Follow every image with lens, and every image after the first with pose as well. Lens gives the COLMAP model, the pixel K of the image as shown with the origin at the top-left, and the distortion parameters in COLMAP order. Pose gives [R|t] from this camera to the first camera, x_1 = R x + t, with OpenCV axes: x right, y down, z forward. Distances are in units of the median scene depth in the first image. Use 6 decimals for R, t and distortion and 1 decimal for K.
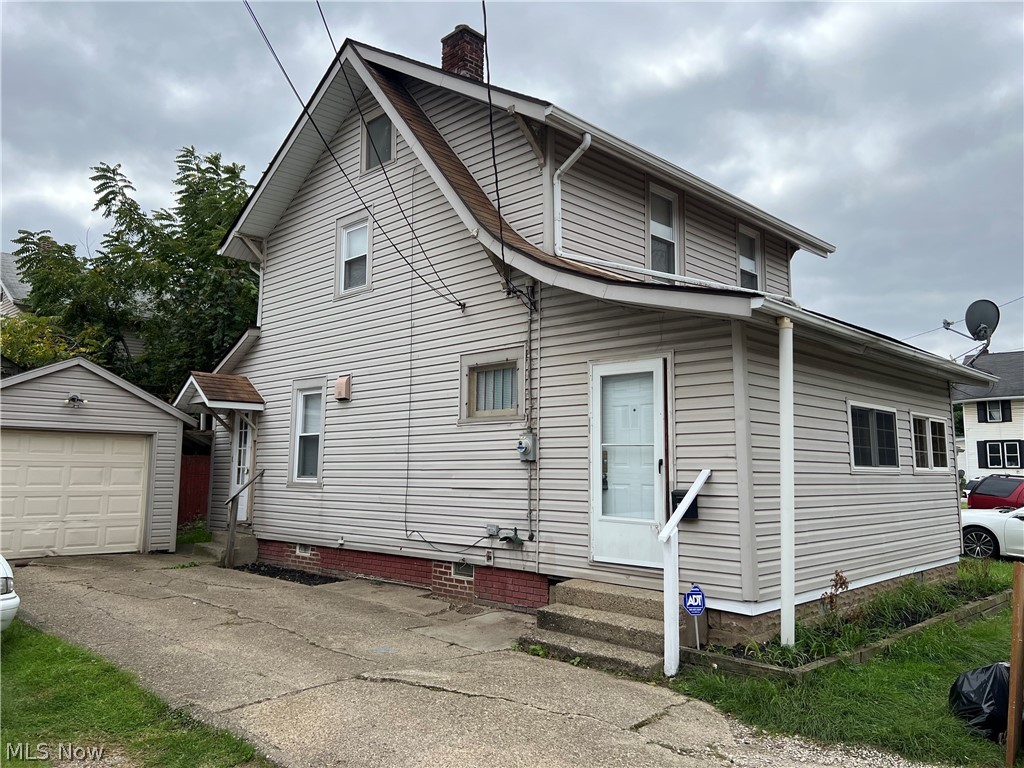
lens RADIAL K [[784.1, 0, 513.3], [0, 784.1, 383.1], [0, 0, 1]] dist [0.028838, -0.013272]
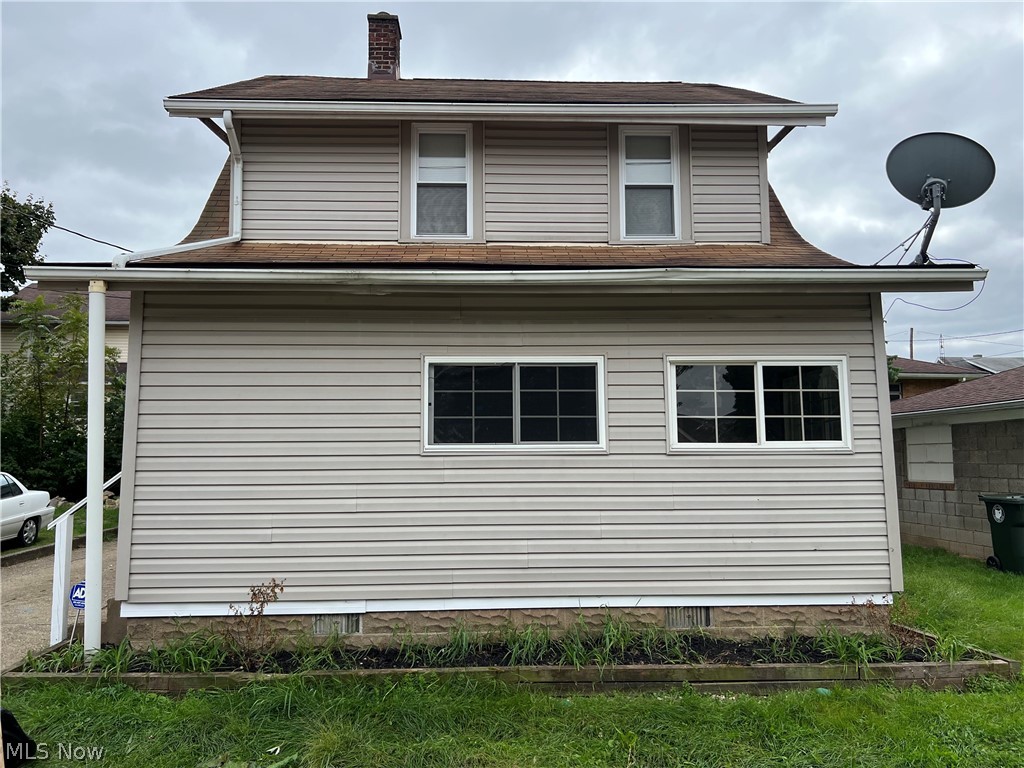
lens RADIAL K [[784.1, 0, 511.1], [0, 784.1, 390.3], [0, 0, 1]] dist [0.028838, -0.013272]
pose [[0.728090, -0.078416, -0.680982, 0.804198], [0.091400, 0.995670, -0.016931, 0.059914], [0.679361, -0.049915, 0.732104, 0.417415]]
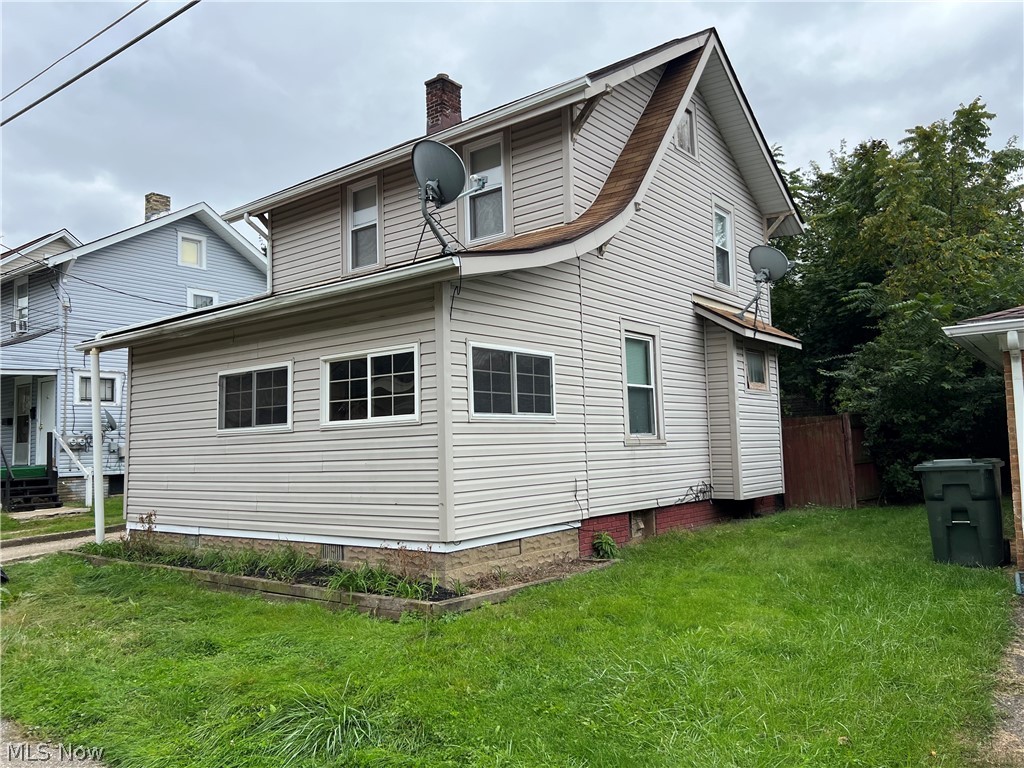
lens RADIAL K [[784.1, 0, 510.2], [0, 784.1, 377.5], [0, 0, 1]] dist [0.028838, -0.013272]
pose [[0.106410, -0.096087, -0.989669, 1.303738], [0.148113, 0.985747, -0.079781, 0.149668], [0.983229, -0.138094, 0.119125, 1.043031]]
